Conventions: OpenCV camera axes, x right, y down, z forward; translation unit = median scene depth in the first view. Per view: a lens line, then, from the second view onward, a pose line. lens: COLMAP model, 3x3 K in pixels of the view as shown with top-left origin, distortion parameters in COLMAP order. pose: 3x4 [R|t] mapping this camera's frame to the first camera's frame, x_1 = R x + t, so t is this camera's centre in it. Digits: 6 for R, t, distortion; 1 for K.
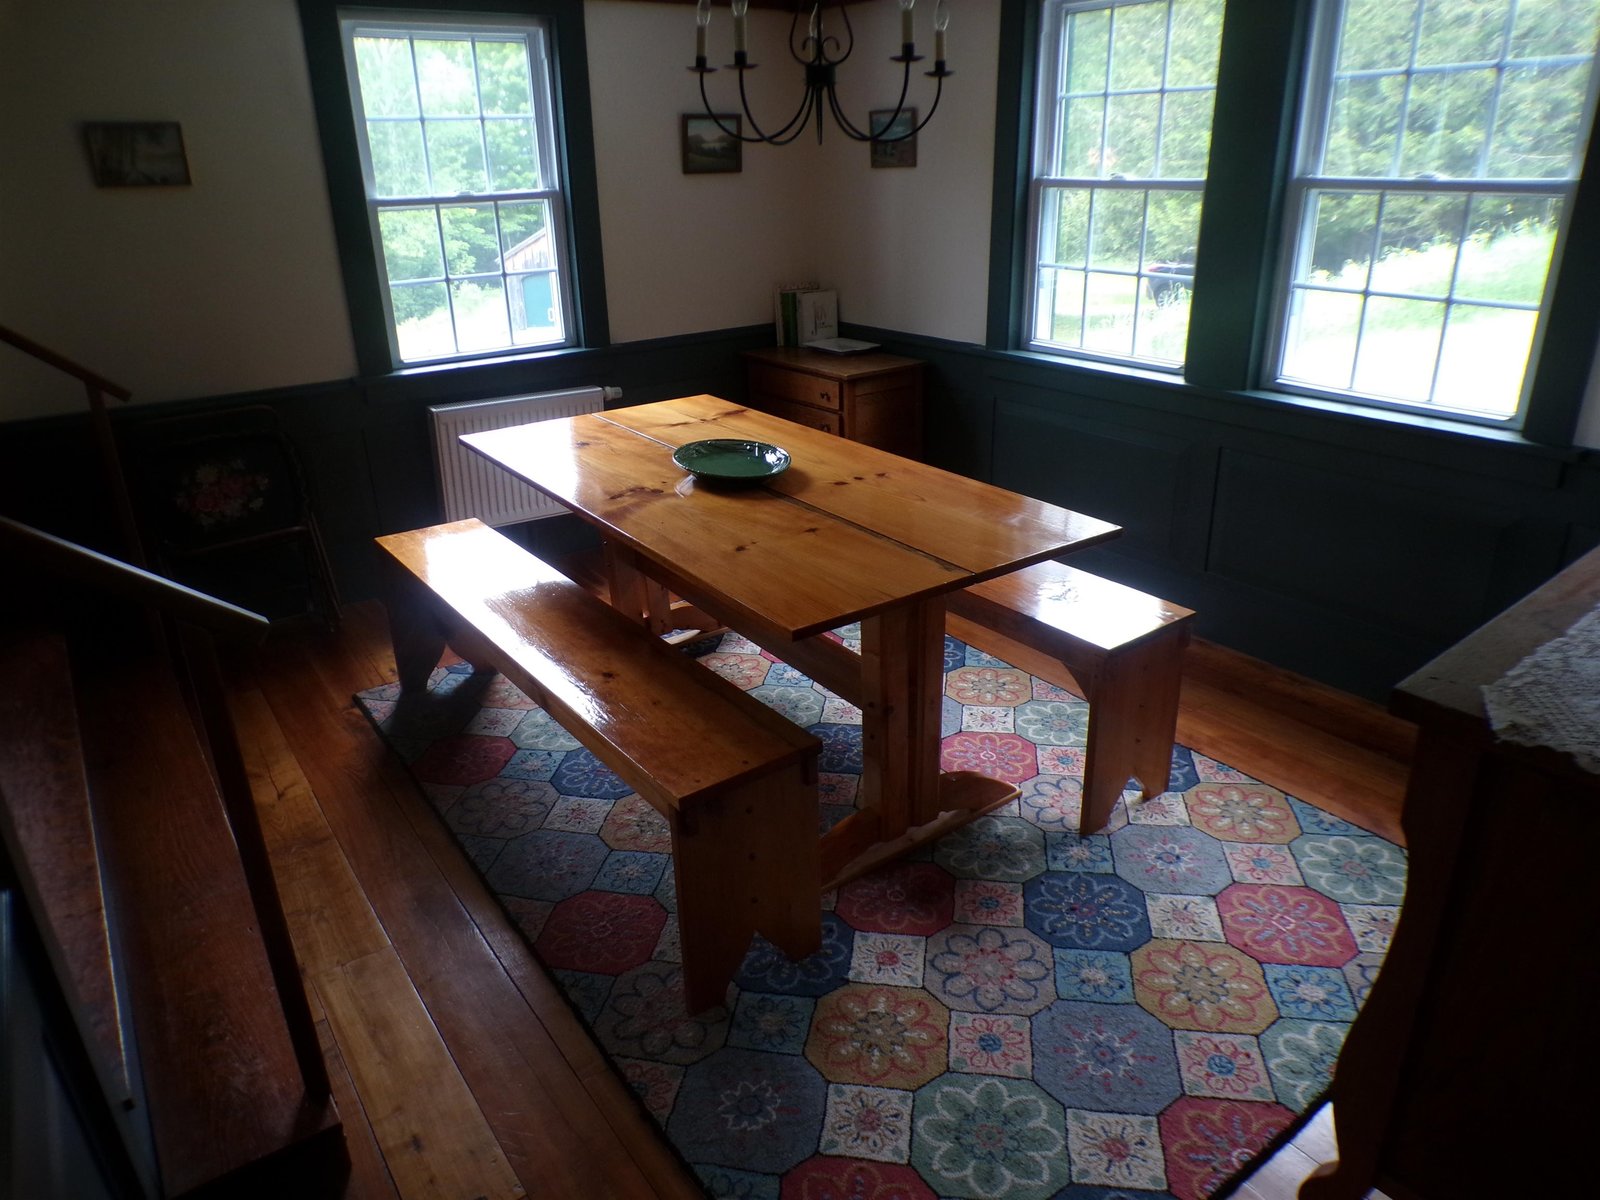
lens RADIAL K [[1081.2, 0, 804.8], [0, 1081.2, 596.0], [0, 0, 1]] dist [-0.035993, 0.005235]
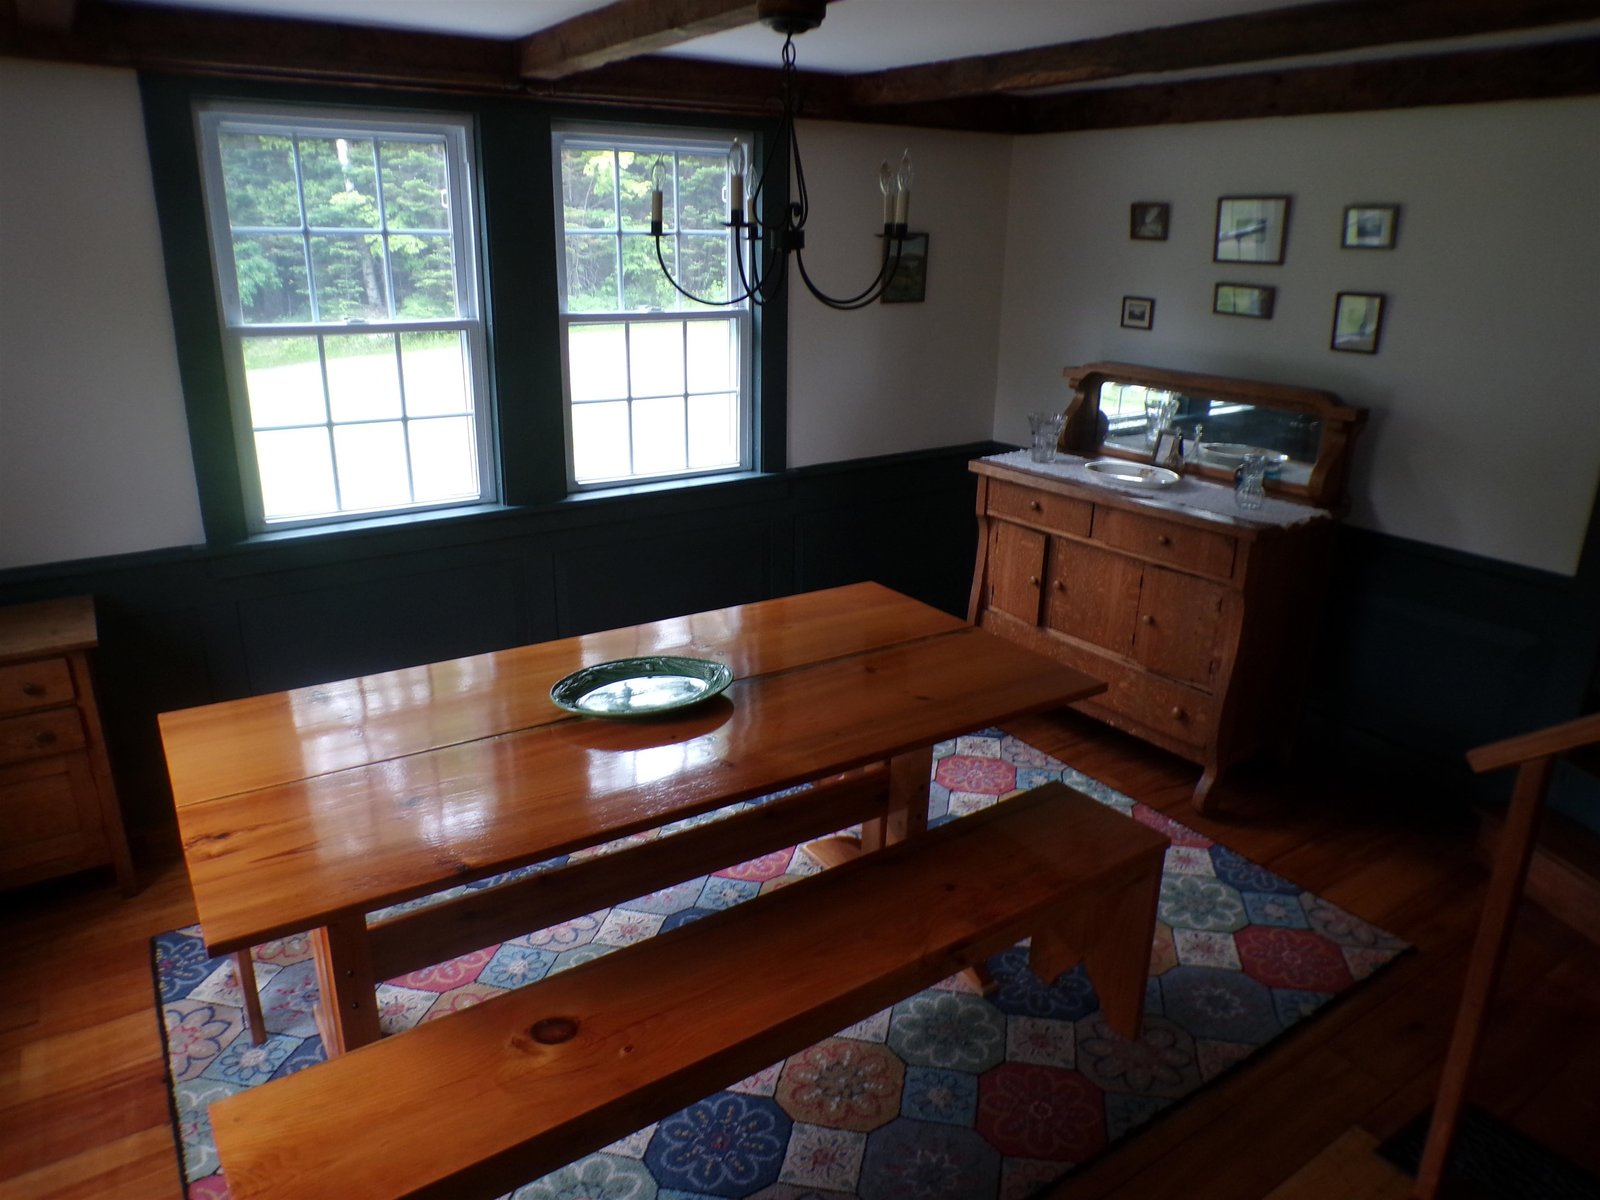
lens RADIAL K [[1081.2, 0, 800.6], [0, 1081.2, 597.7], [0, 0, 1]] dist [-0.035993, 0.005235]
pose [[0.019487, -0.282108, 0.959185, -0.786560], [0.368882, 0.893711, 0.255357, -0.334481], [-0.929272, 0.348850, 0.121481, 0.749680]]
